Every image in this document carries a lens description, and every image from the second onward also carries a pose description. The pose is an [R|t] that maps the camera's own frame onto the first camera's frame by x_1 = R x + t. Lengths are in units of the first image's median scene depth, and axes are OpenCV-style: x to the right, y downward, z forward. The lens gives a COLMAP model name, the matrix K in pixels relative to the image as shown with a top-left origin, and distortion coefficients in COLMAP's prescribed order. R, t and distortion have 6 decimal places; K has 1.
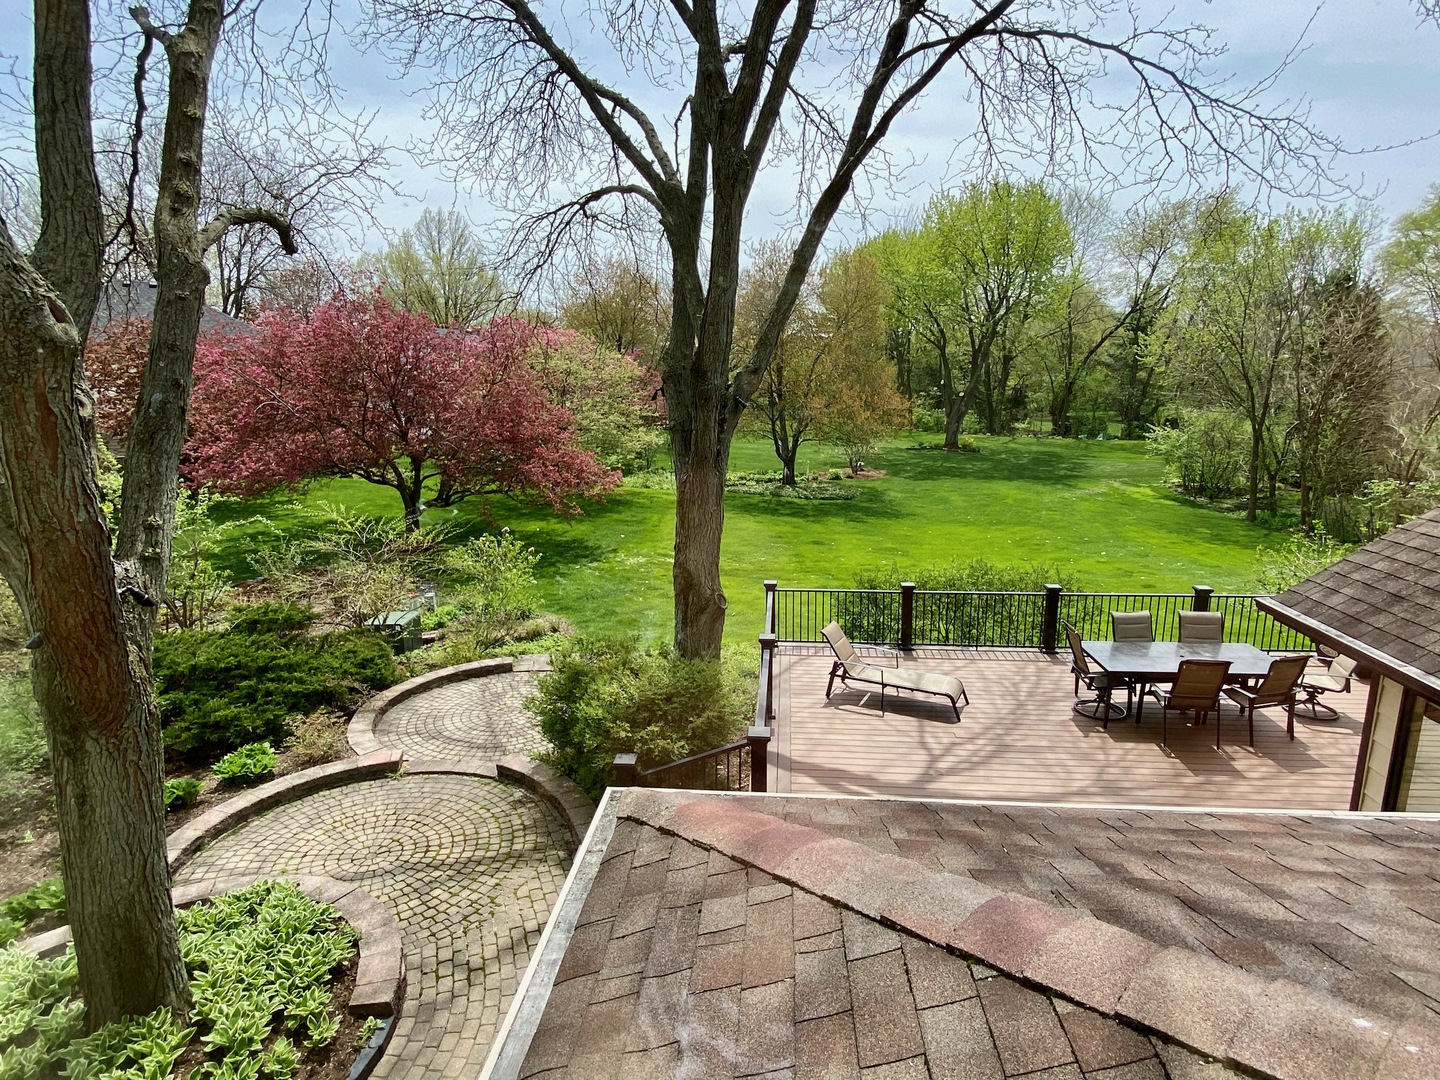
lens RADIAL K [[776.8, 0, 720.4], [0, 776.8, 540.1], [0, 0, 1]] dist [-0.006009, -0.000739]
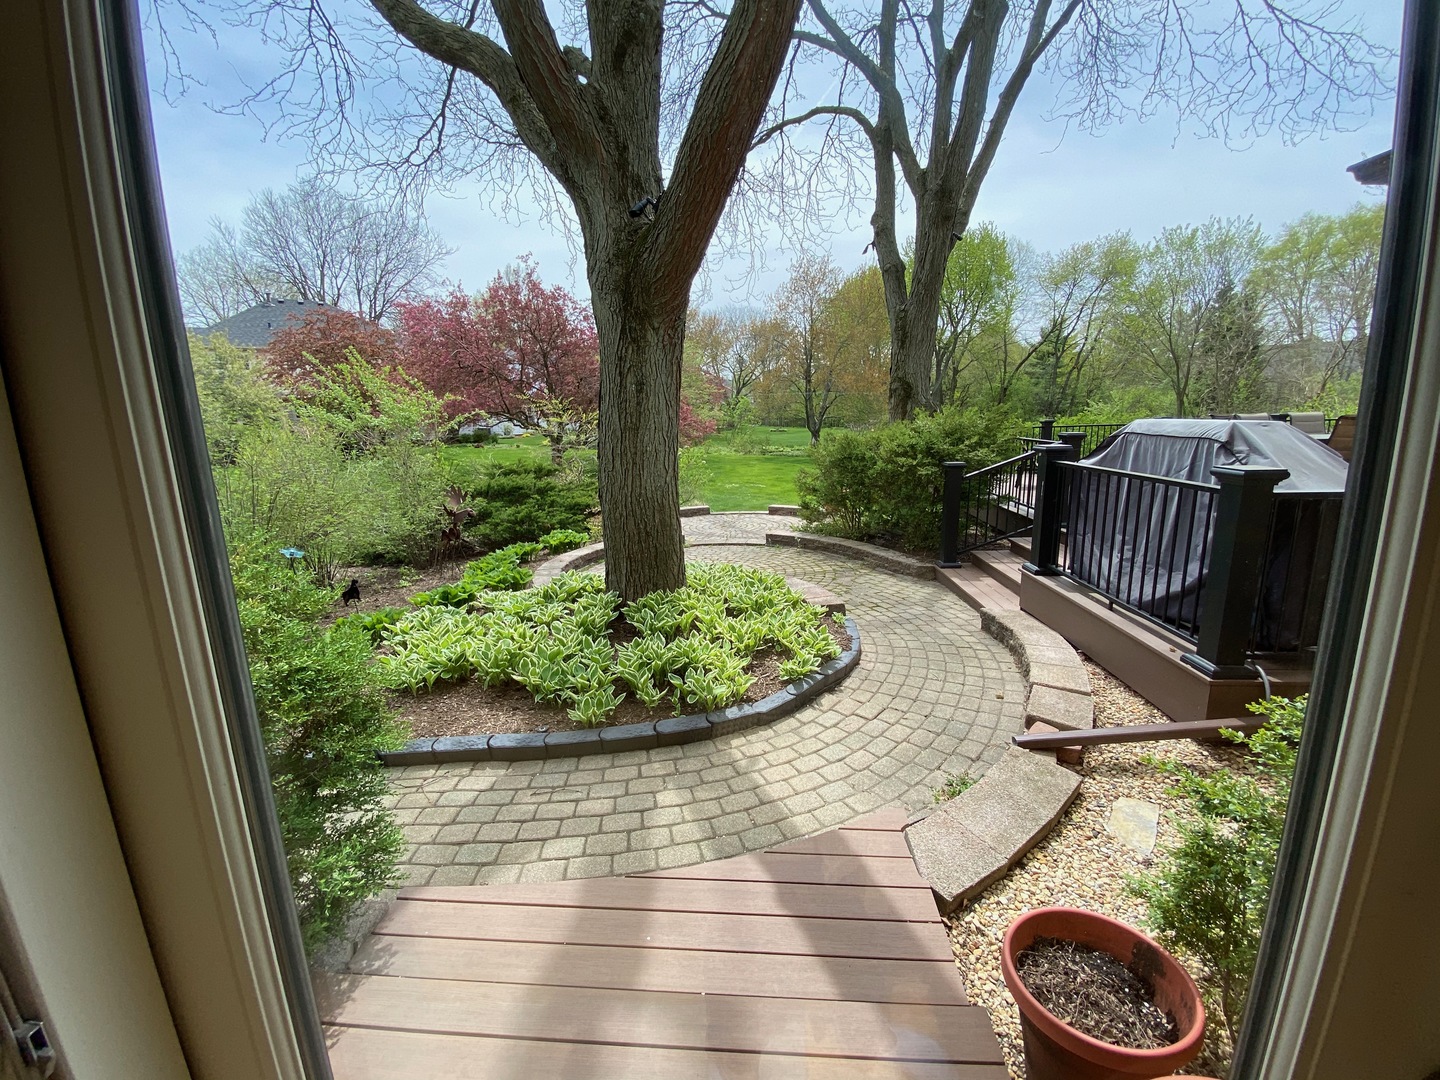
lens RADIAL K [[587.3, 0, 718.7], [0, 587.3, 536.4], [0, 0, 1]] dist [-0.000718, -0.000165]
pose [[0.999690, -0.018366, 0.016816, -0.334864], [0.018445, 0.999819, -0.004567, 0.262470], [-0.016729, 0.004876, 0.999848, 0.051454]]
